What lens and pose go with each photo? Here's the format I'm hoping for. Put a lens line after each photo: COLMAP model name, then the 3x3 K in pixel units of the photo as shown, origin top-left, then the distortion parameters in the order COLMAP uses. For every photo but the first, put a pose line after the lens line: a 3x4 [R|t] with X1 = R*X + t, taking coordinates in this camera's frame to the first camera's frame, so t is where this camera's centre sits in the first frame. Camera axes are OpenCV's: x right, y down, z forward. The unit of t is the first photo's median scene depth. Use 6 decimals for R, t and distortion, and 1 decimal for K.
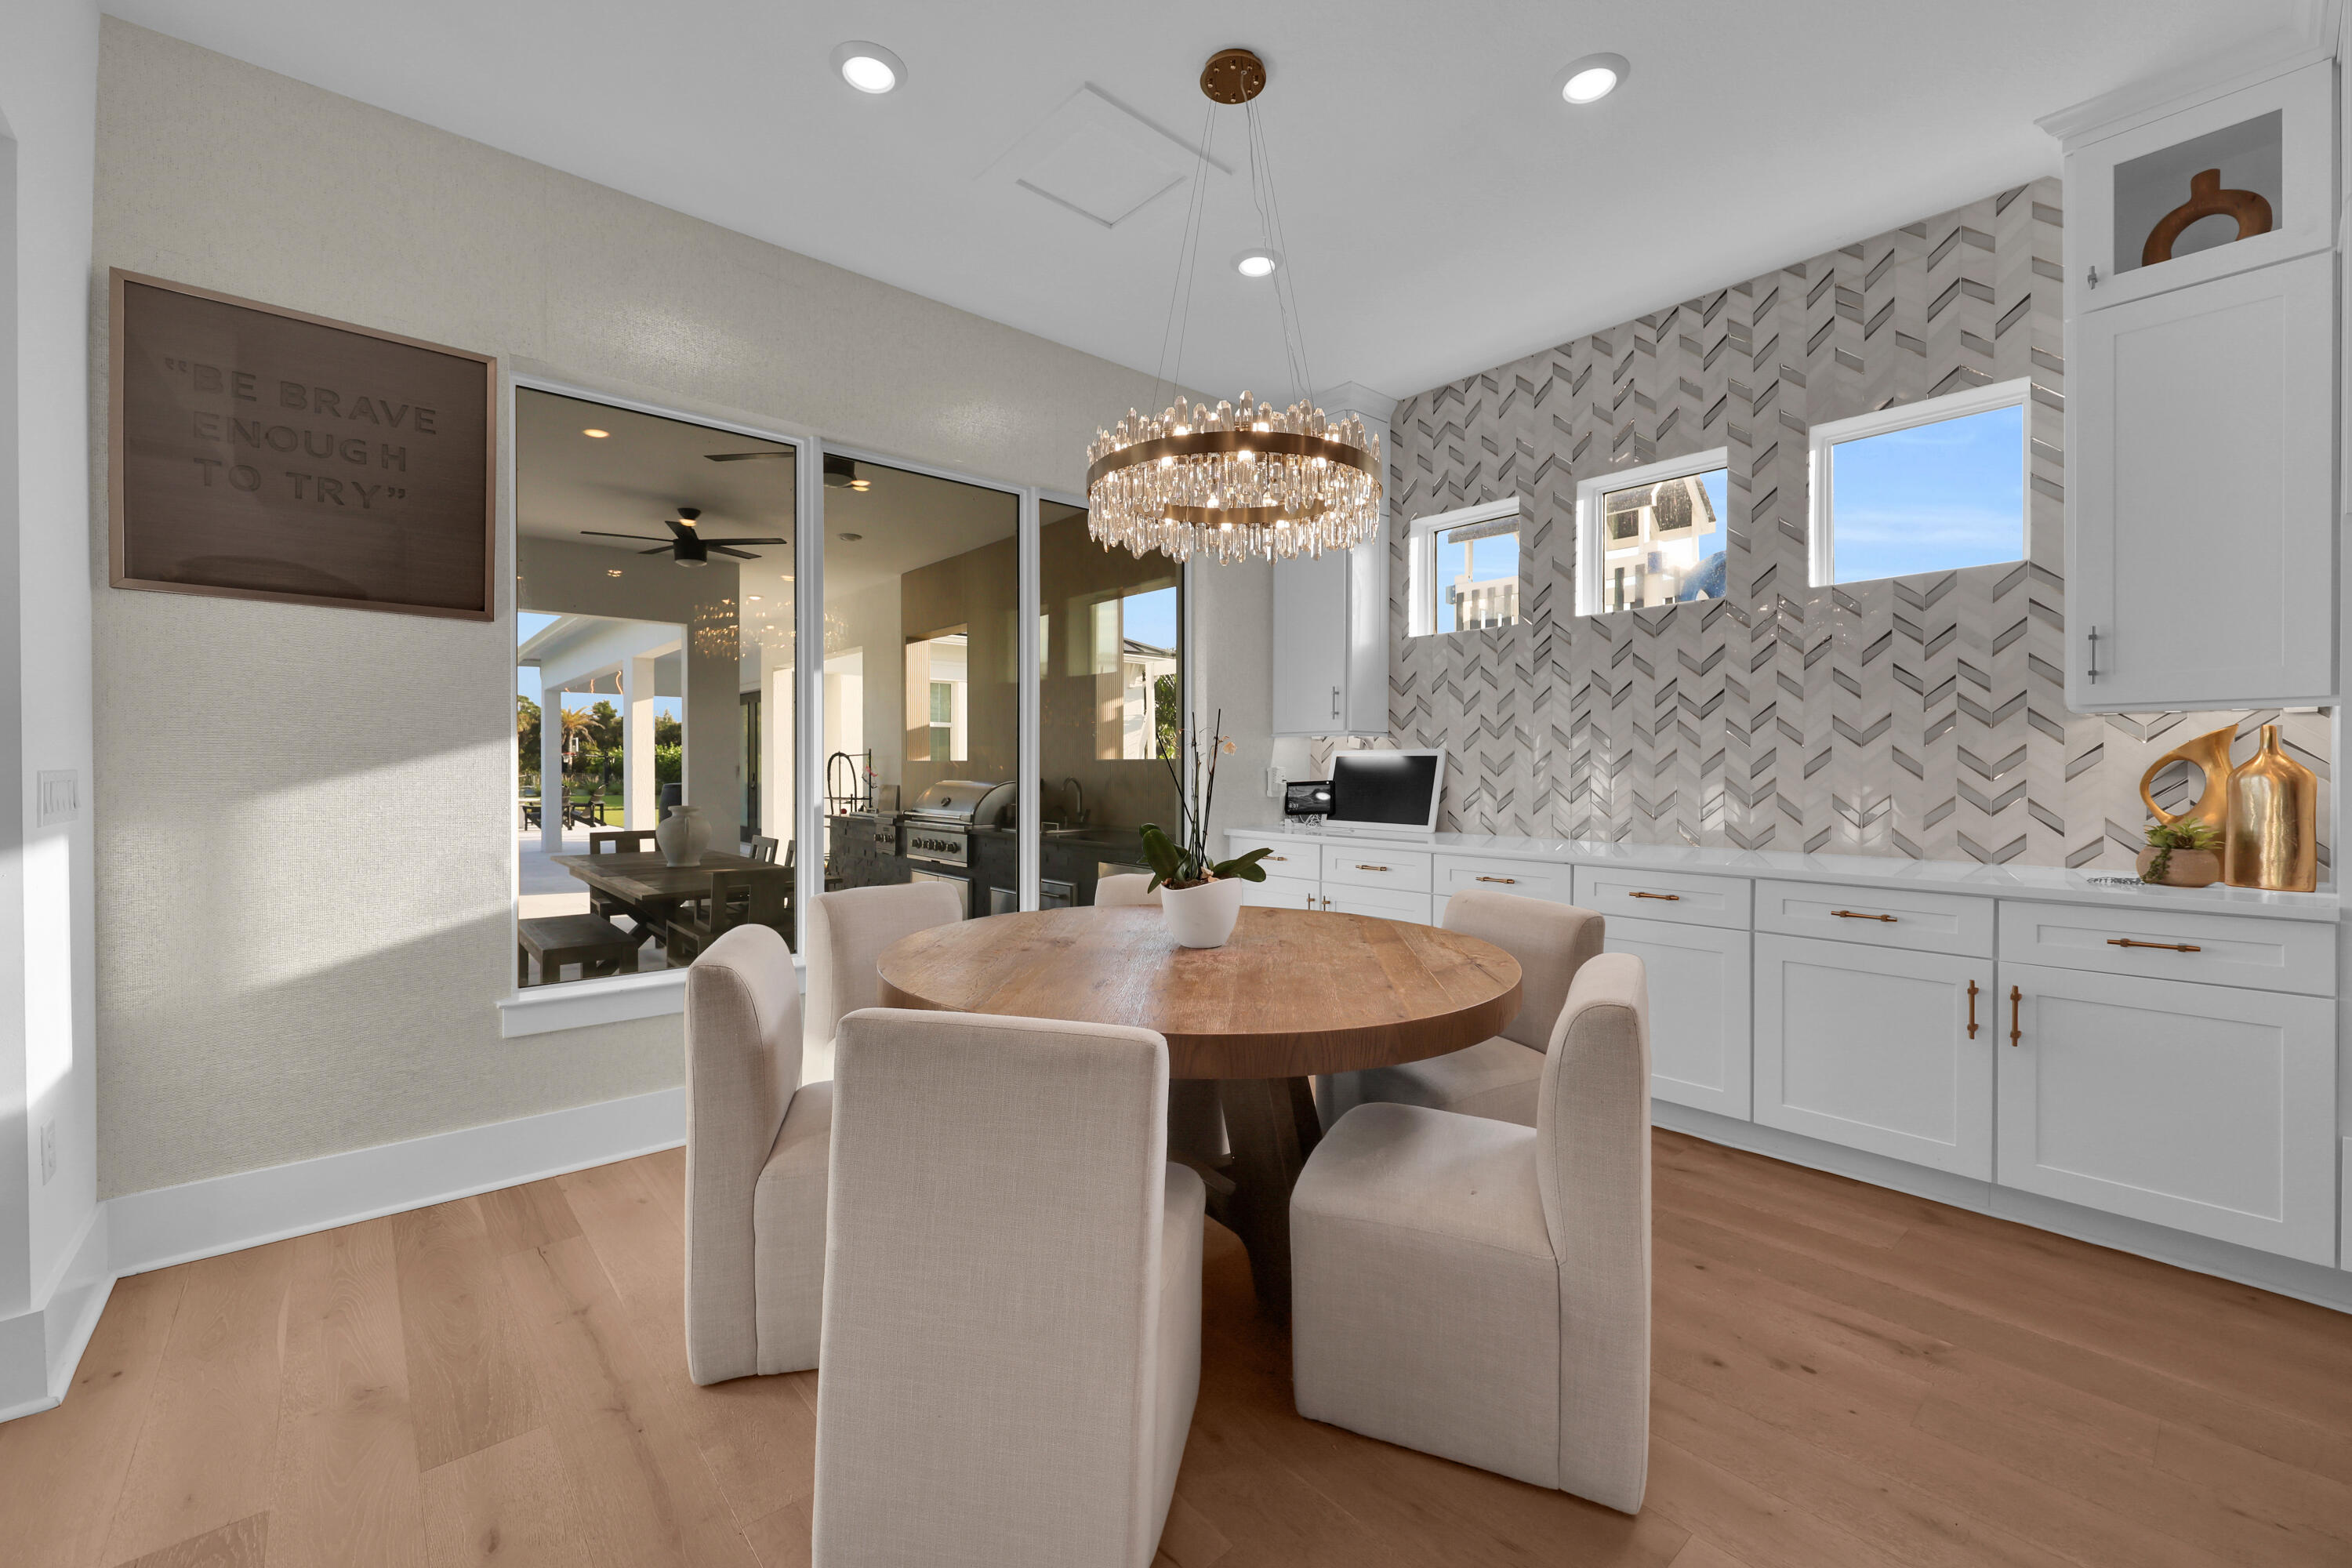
lens RADIAL K [[966.0, 0, 1169.5], [0, 966.0, 773.7], [0, 0, 1]] dist [0.003603, 0.000136]
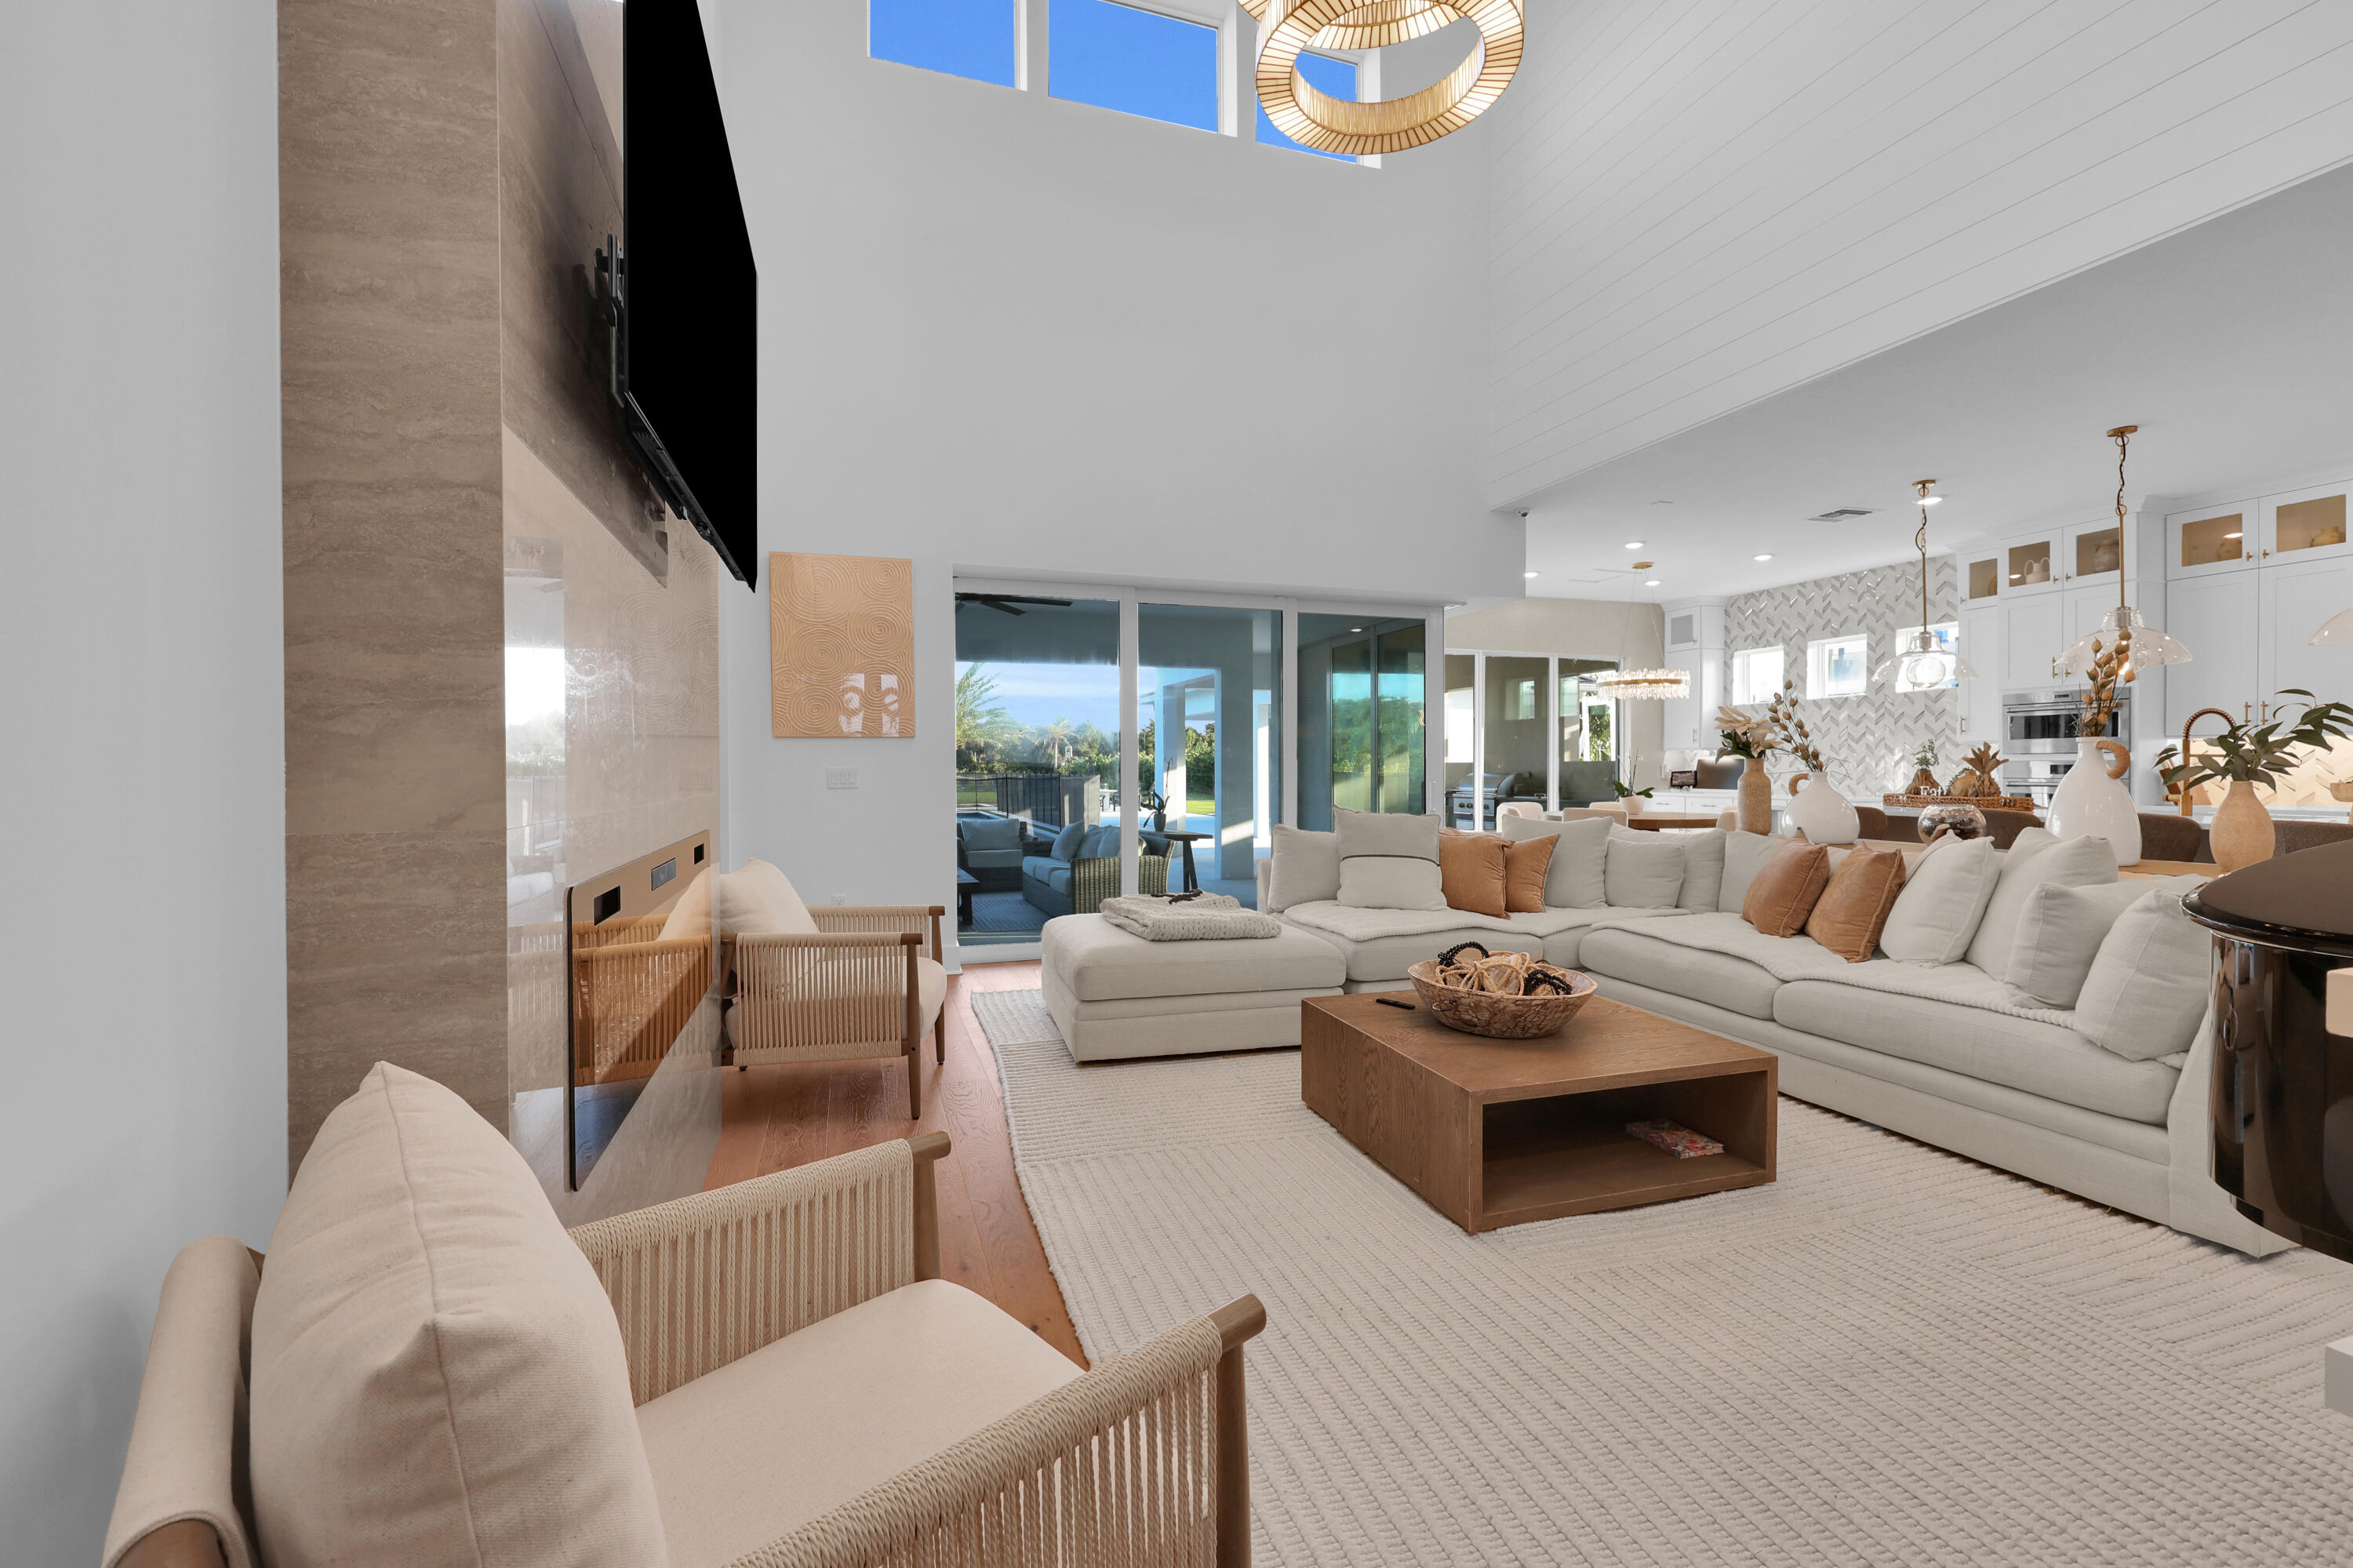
lens RADIAL K [[966.4, 0, 1178.6], [0, 966.4, 782.5], [0, 0, 1]] dist [0.003603, 0.000136]
pose [[0.926686, 0.009247, -0.375723, -0.108748], [-0.006456, 0.999941, 0.008688, 0.028386], [0.375781, -0.005625, 0.926691, -1.791334]]
